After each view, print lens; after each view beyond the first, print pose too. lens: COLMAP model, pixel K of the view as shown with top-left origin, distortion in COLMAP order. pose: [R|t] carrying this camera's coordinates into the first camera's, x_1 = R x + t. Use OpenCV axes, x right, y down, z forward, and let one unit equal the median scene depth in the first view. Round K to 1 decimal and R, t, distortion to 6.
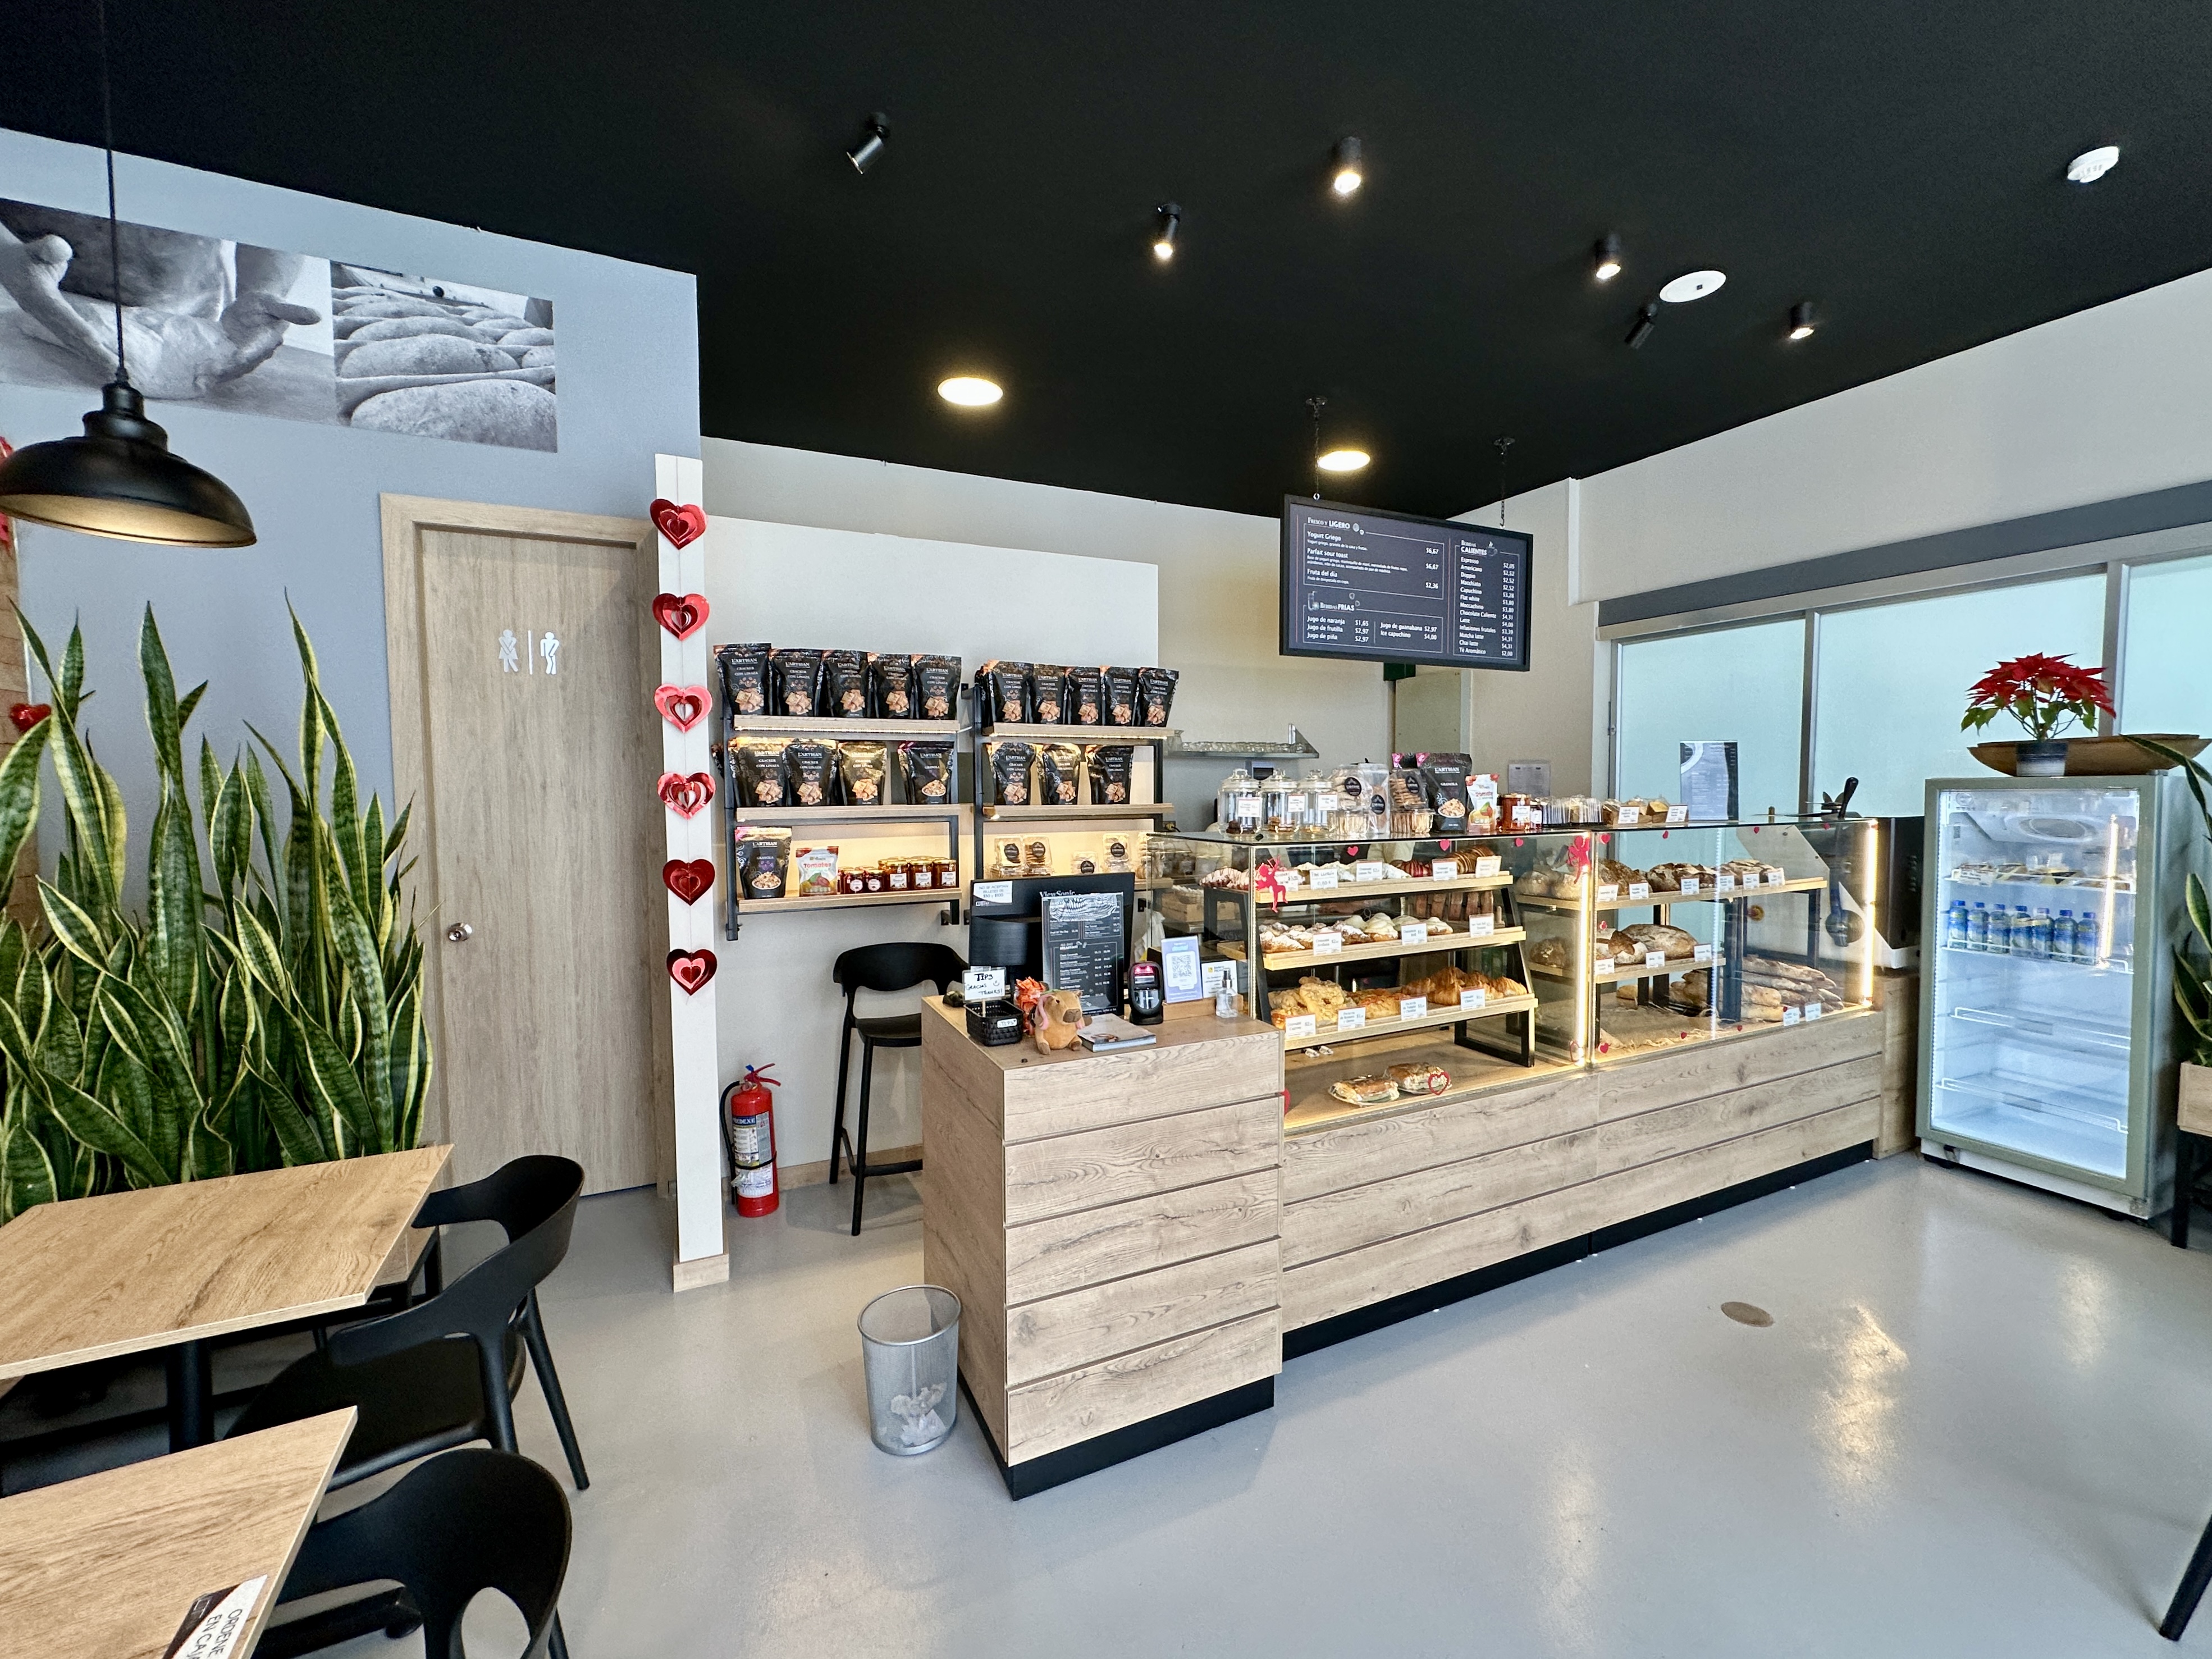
lens RADIAL K [[884.7, 0, 1100.4], [0, 884.7, 835.6], [0, 0, 1]] dist [-0.003864, 0.000763]
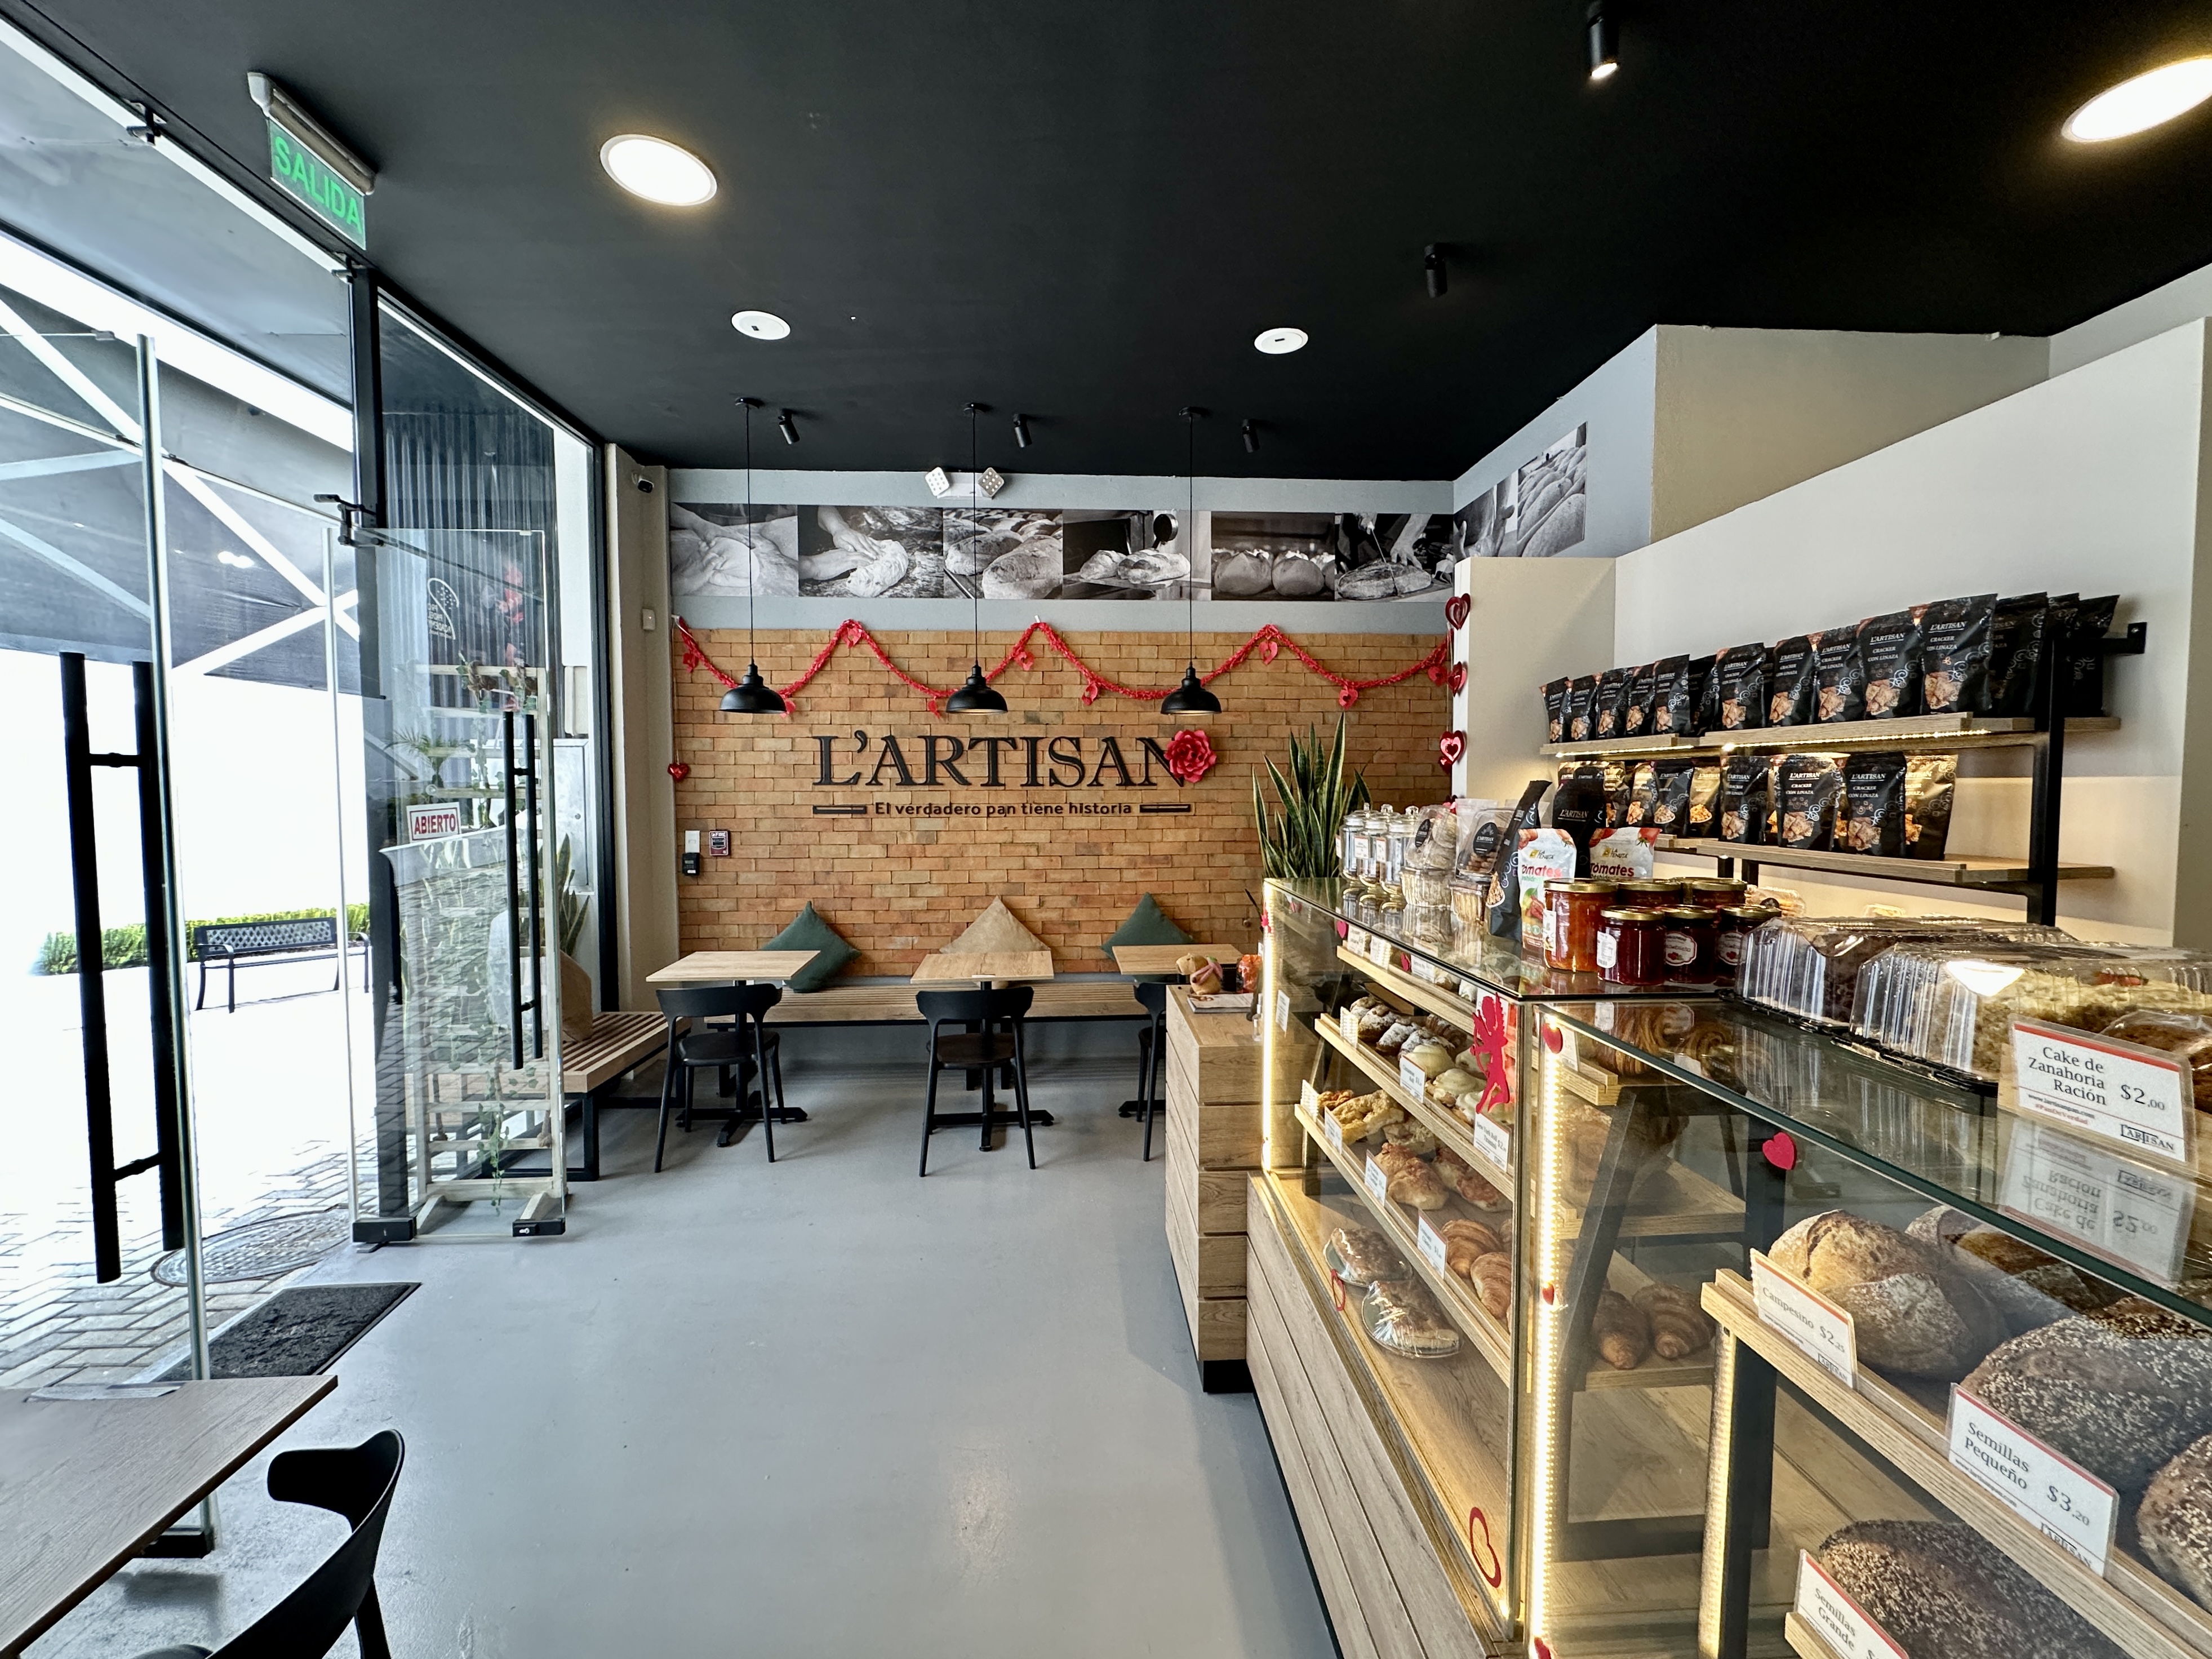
lens RADIAL K [[884.8, 0, 1122.1], [0, 884.8, 830.4], [0, 0, 1]] dist [-0.003864, 0.000763]
pose [[-0.367804, 0.050852, -0.928512, 0.712994], [-0.041948, 0.996580, 0.071197, -0.073504], [0.928957, 0.065136, -0.364413, 0.763742]]
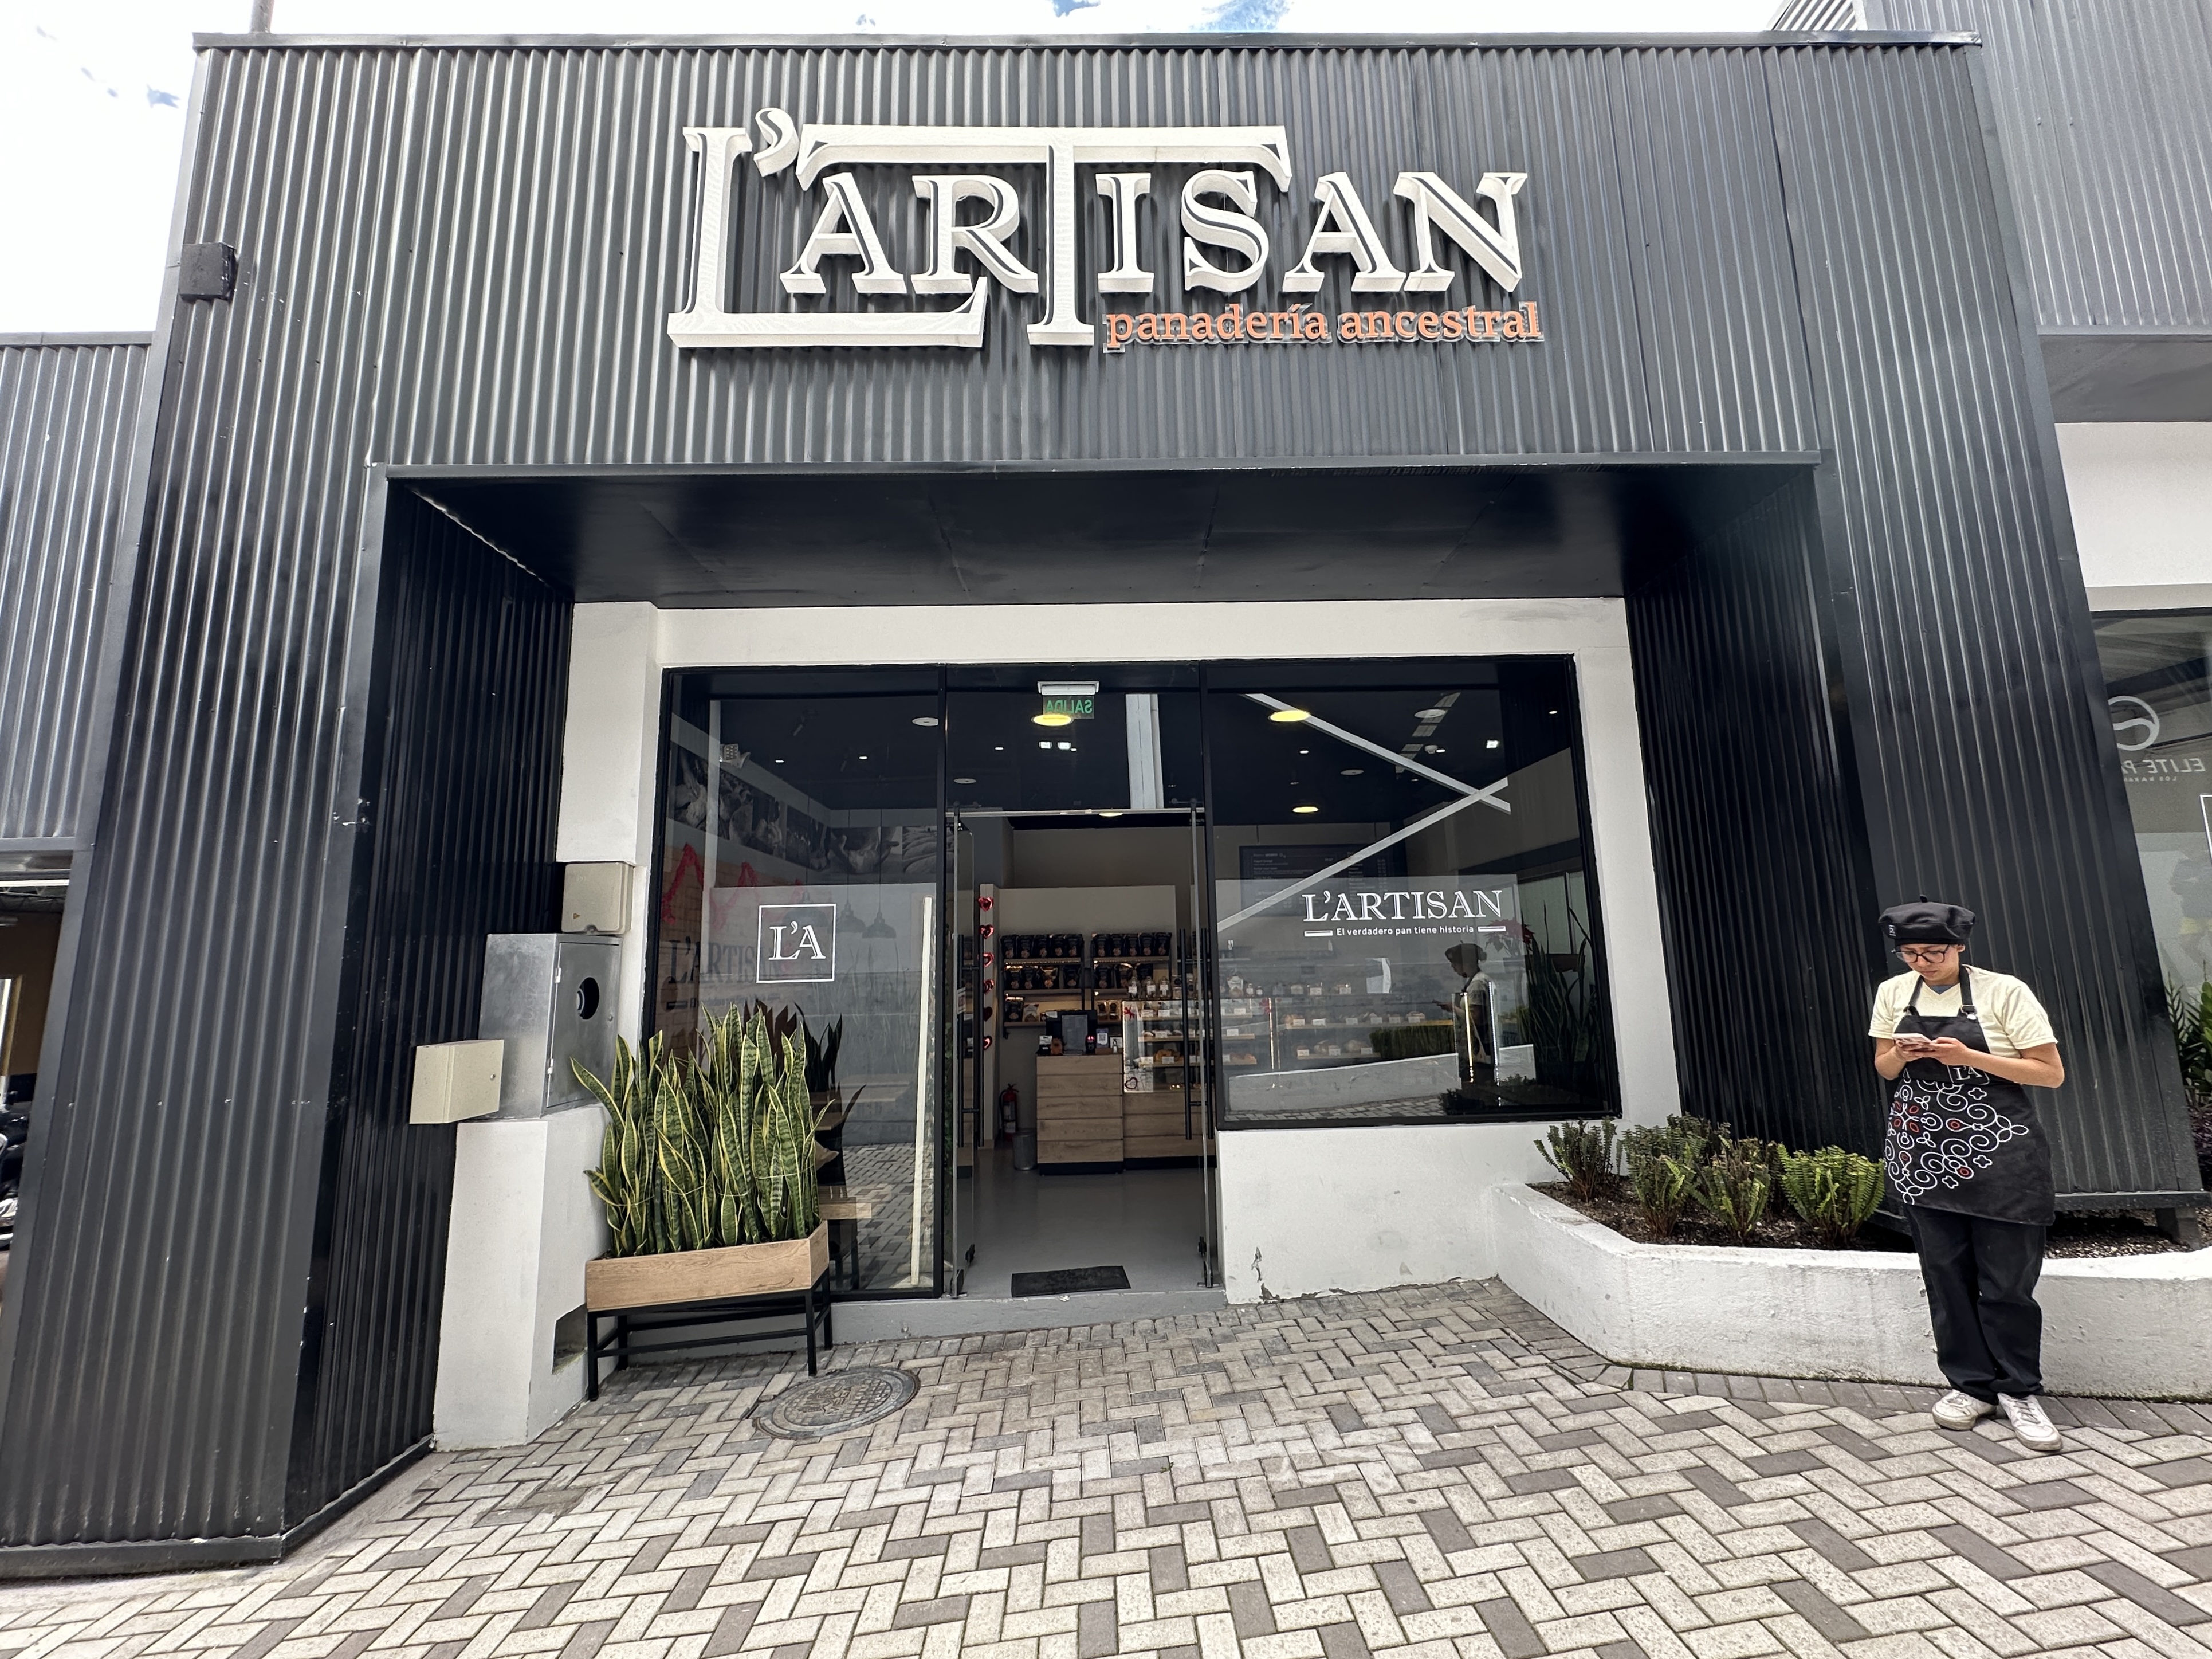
lens RADIAL K [[884.8, 0, 1107.0], [0, 884.8, 831.3], [0, 0, 1]] dist [-0.003864, 0.000763]
pose [[0.913169, -0.075417, -0.400543, 1.118348], [-0.005053, 0.980562, -0.196146, 0.025157], [0.407550, 0.181138, 0.895037, -1.598227]]
